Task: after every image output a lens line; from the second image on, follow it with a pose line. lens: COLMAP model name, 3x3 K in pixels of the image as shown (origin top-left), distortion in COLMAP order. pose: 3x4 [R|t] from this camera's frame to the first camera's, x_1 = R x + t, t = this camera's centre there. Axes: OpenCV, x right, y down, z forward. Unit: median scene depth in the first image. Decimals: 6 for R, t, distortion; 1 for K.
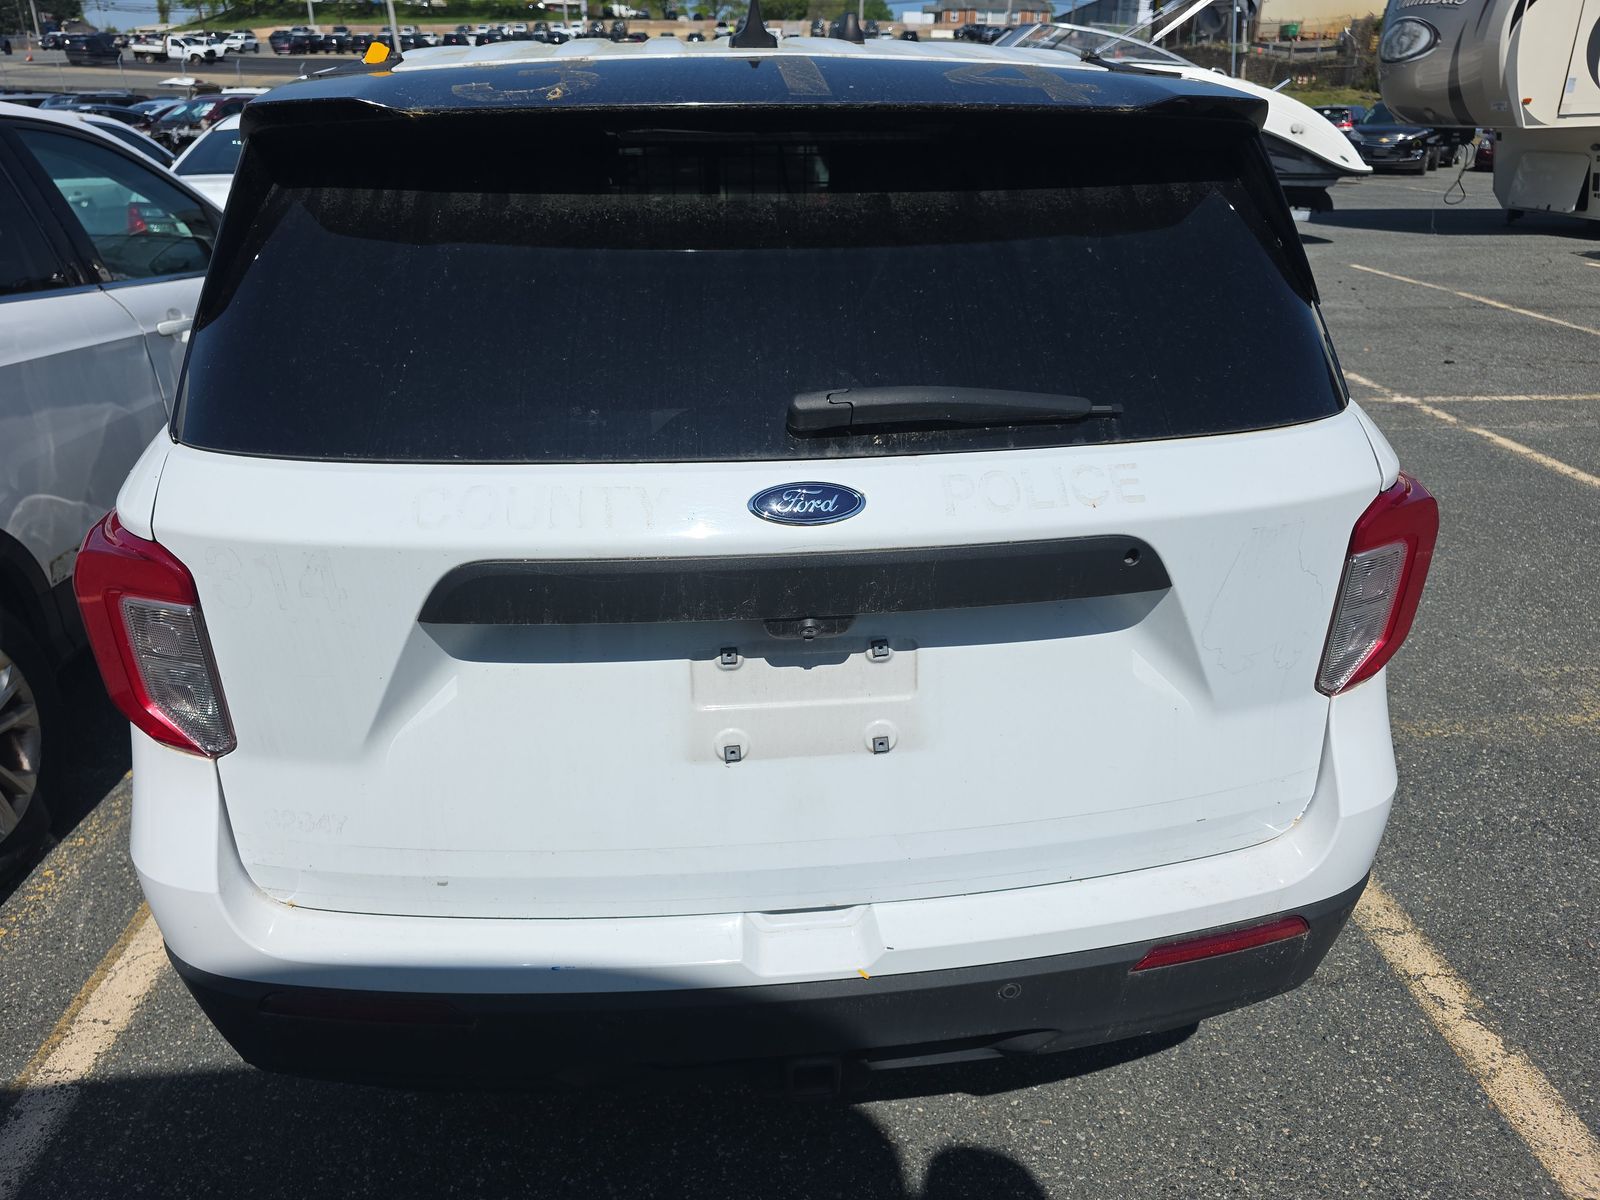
lens RADIAL K [[1110.4, 0, 800.7], [0, 1110.4, 610.9], [0, 0, 1]] dist [0.005208, -0.007360]
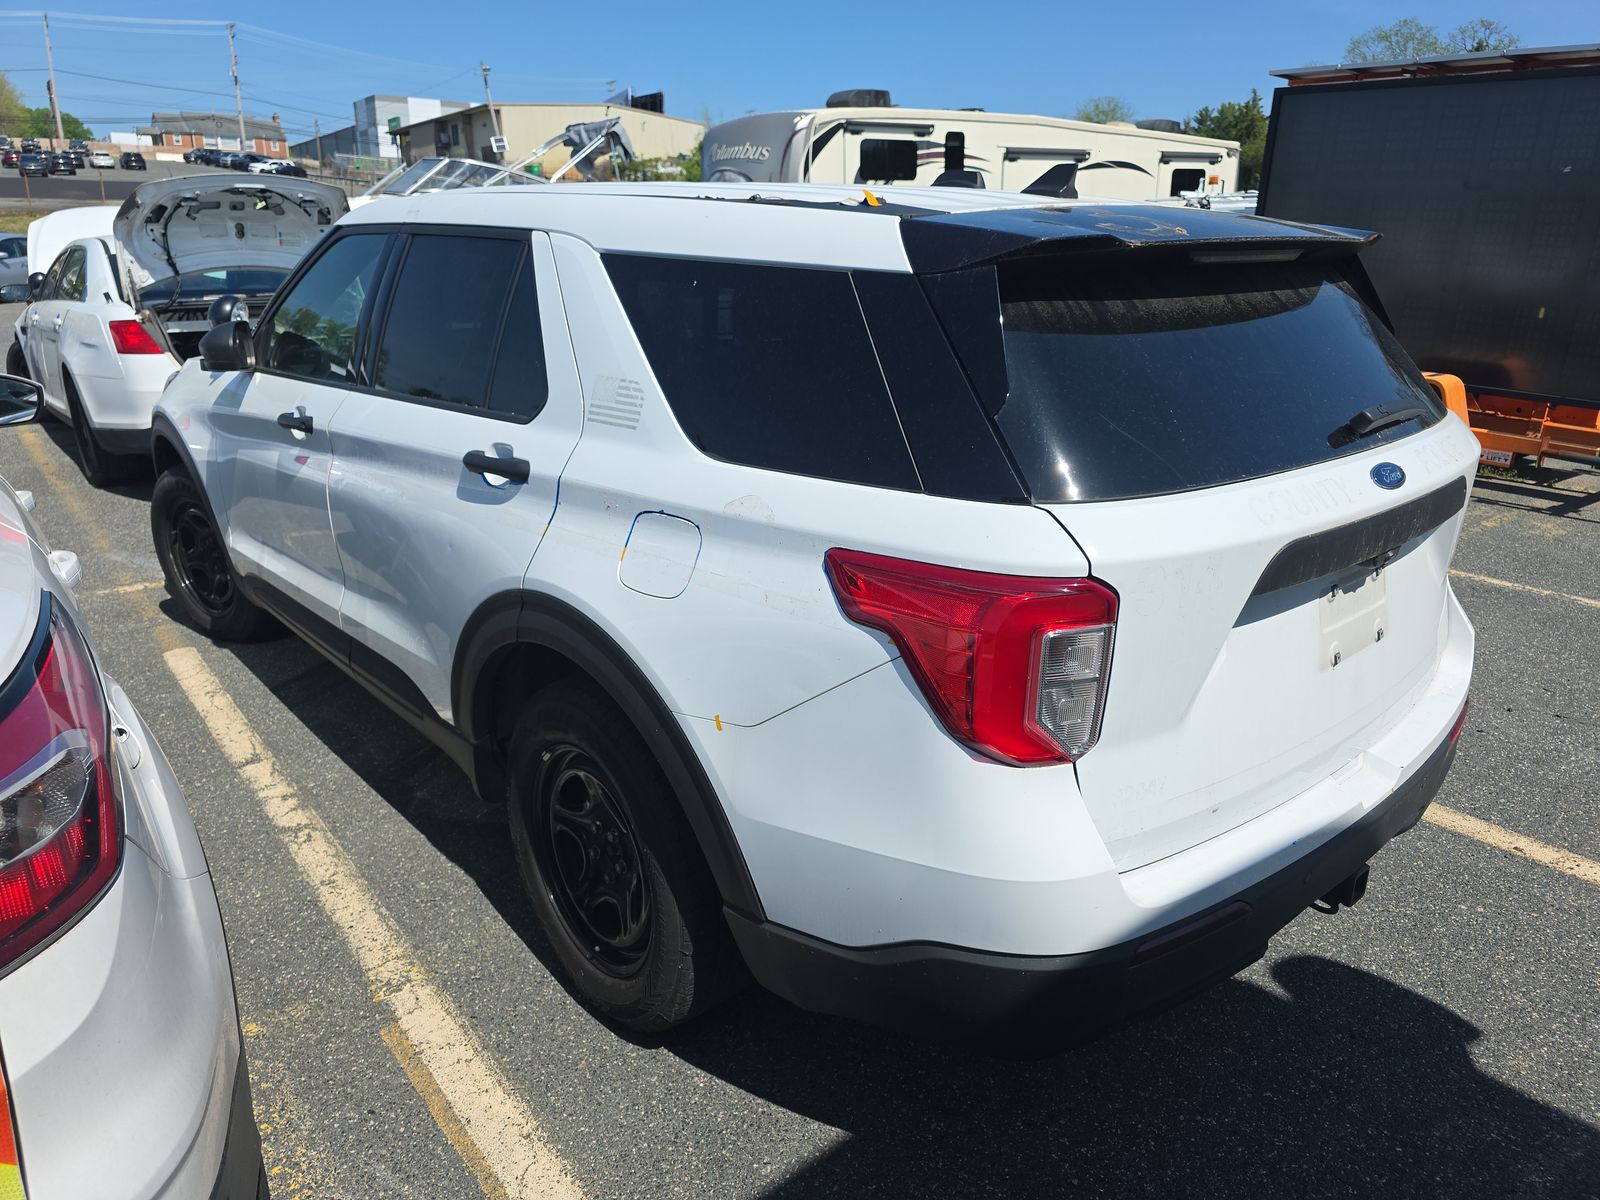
lens RADIAL K [[1117.7, 0, 808.0], [0, 1117.7, 595.6], [0, 0, 1]] dist [0.002767, -0.006537]
pose [[0.804996, -0.177015, 0.566257, -0.048065], [0.239670, 0.970132, -0.037448, -0.002170], [-0.542715, 0.165860, 0.823377, 0.004700]]
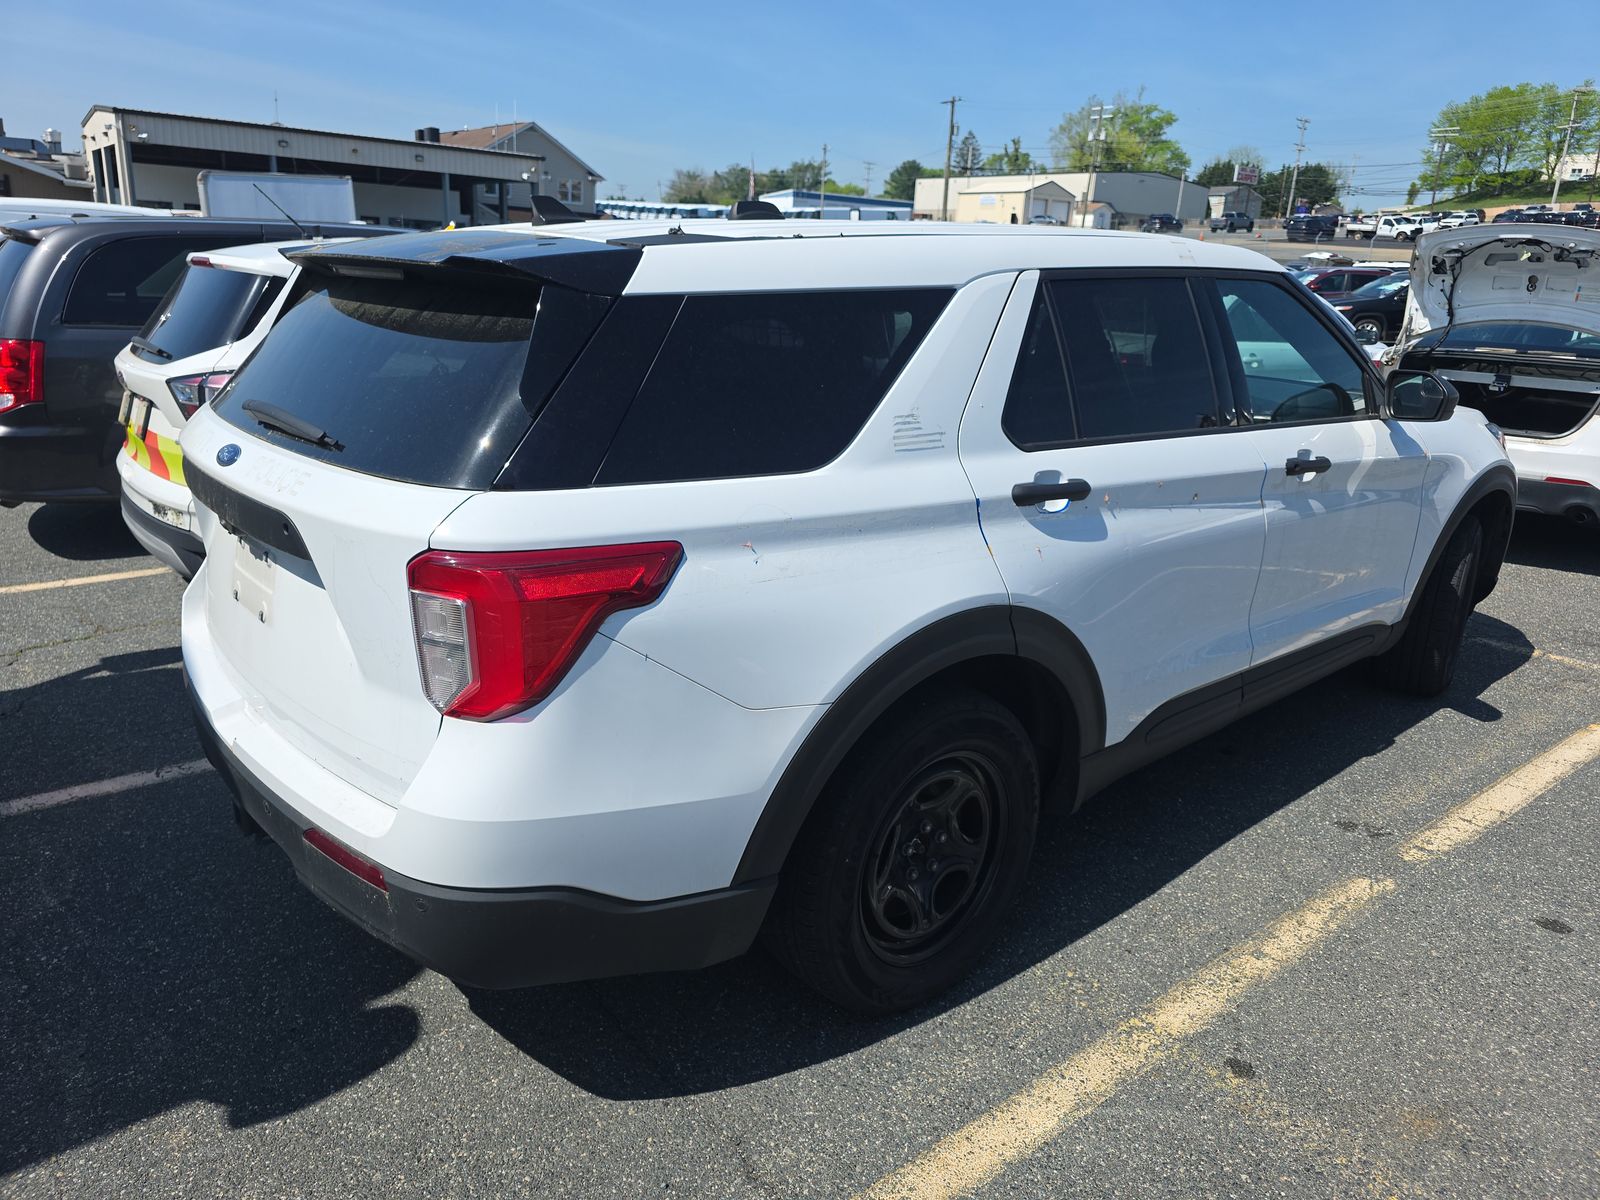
lens RADIAL K [[1117.7, 0, 808.0], [0, 1117.7, 595.6], [0, 0, 1]] dist [0.002767, -0.006537]
pose [[0.562654, 0.250621, -0.787788, 0.061880], [-0.365708, 0.930083, 0.034694, -0.008966], [0.741403, 0.268579, 0.614969, 0.018745]]
